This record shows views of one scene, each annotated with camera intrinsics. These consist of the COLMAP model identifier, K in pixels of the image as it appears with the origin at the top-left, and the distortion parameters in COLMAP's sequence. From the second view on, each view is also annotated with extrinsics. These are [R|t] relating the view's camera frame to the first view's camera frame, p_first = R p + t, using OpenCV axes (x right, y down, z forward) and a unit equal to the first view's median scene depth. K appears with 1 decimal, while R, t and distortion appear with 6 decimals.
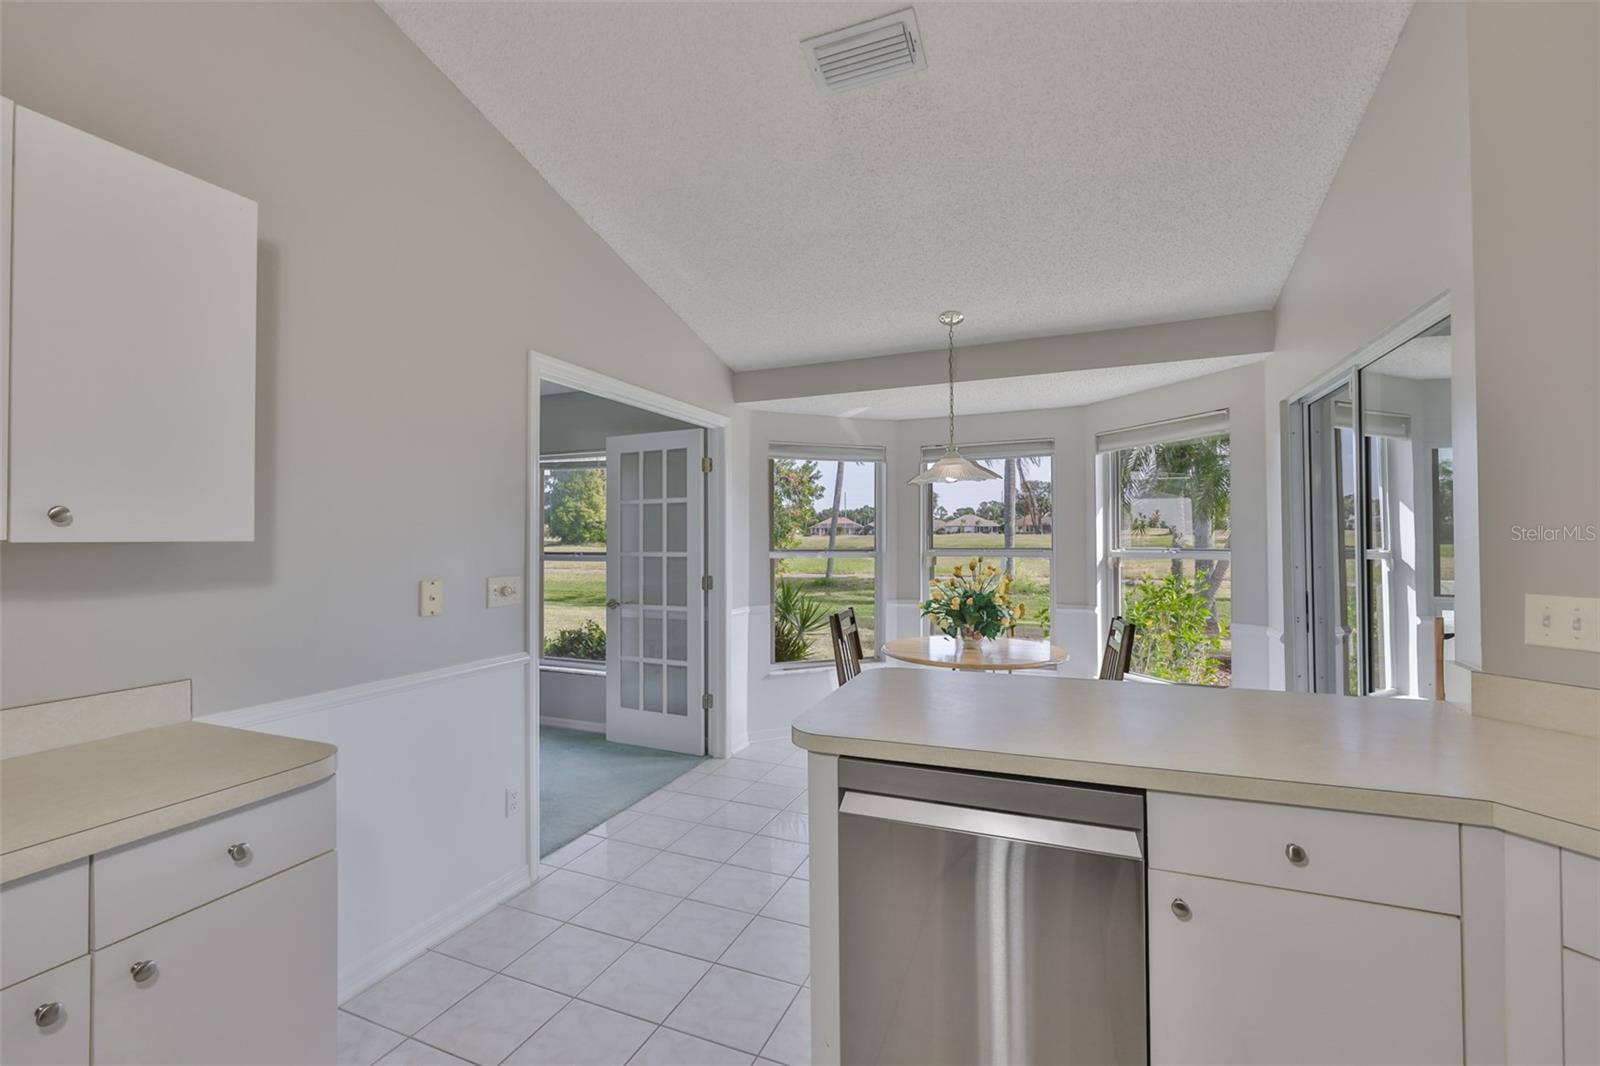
lens RADIAL K [[683.6, 0, 849.3], [0, 683.6, 535.0], [0, 0, 1]] dist [0.000523, -0.000207]
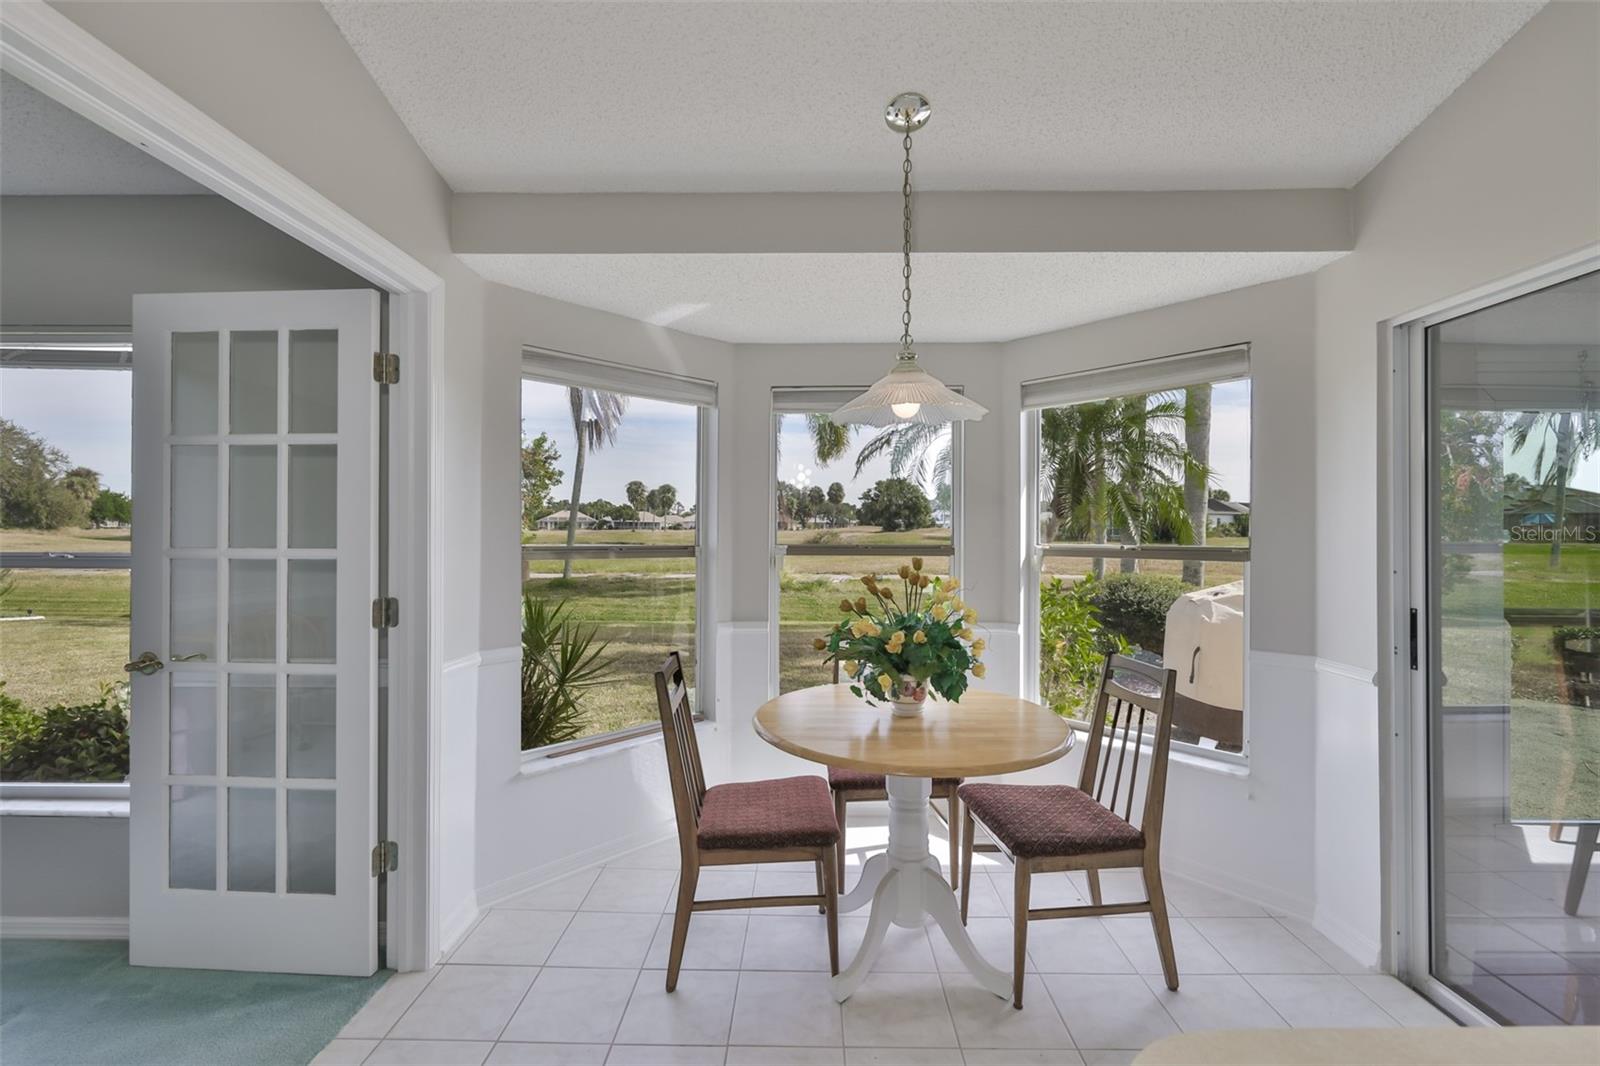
lens RADIAL K [[673.4, 0, 814.8], [0, 673.4, 534.4], [0, 0, 1]] dist [-0.002351, -0.000266]
pose [[0.943144, 0.007541, 0.332300, -0.079964], [-0.009230, 0.999951, 0.003506, 0.010268], [-0.332257, -0.006374, 0.943167, 0.449133]]
